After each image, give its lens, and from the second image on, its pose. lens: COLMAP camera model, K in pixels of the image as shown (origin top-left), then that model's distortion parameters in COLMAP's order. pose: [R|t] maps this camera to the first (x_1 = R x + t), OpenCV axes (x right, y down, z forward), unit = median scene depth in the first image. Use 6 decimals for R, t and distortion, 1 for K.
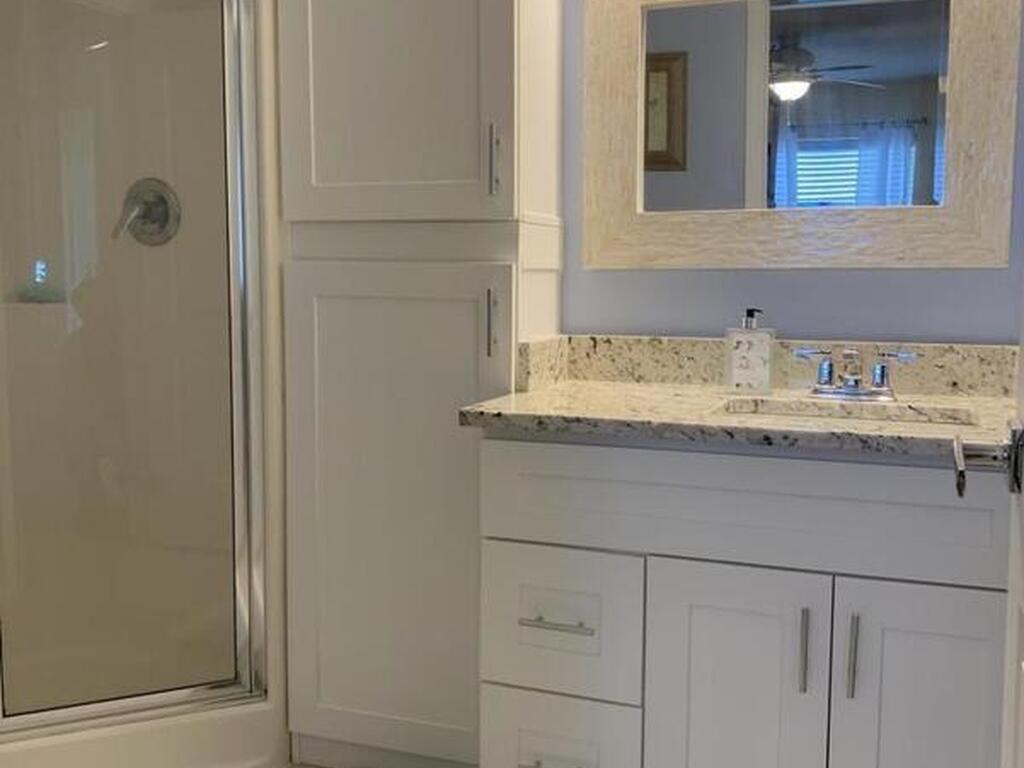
lens RADIAL K [[1058.9, 0, 512.0], [0, 1058.9, 384.0], [0, 0, 1]] dist [0.002721, 0.004089]
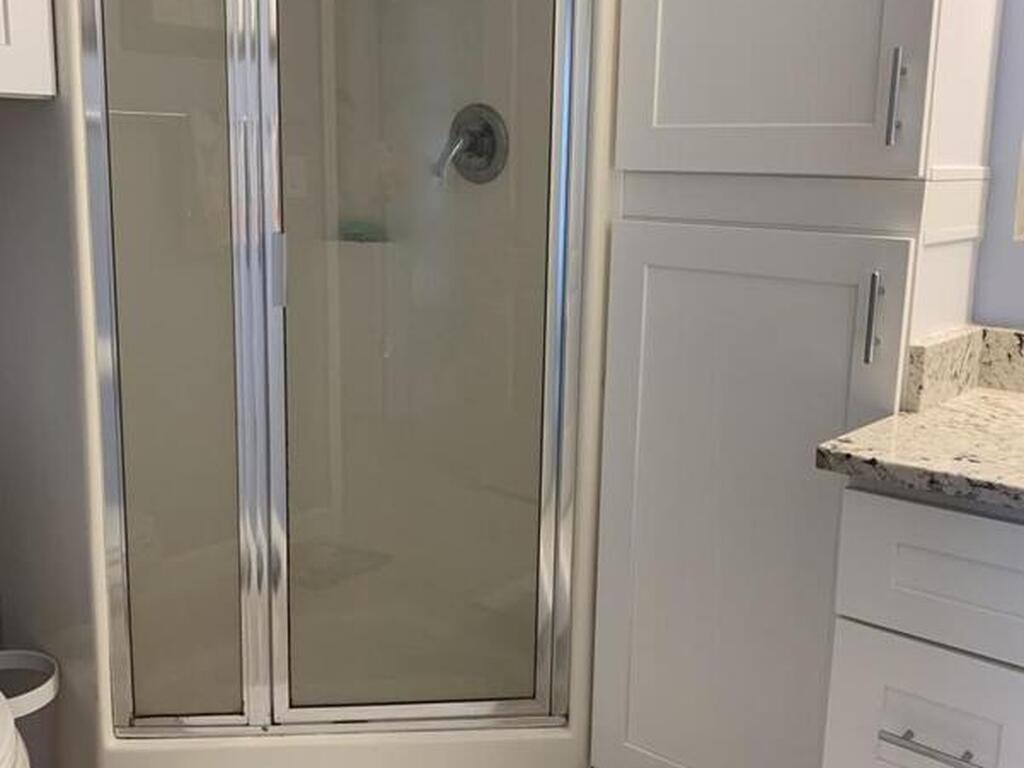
lens RADIAL K [[1103.4, 0, 512.0], [0, 1103.4, 384.0], [0, 0, 1]] dist [0.168701, -0.420327]
pose [[0.943948, 0.078643, -0.320589, -0.003450], [-0.047400, 0.993433, 0.104130, -0.079610], [0.326672, -0.083098, 0.941477, 0.162100]]
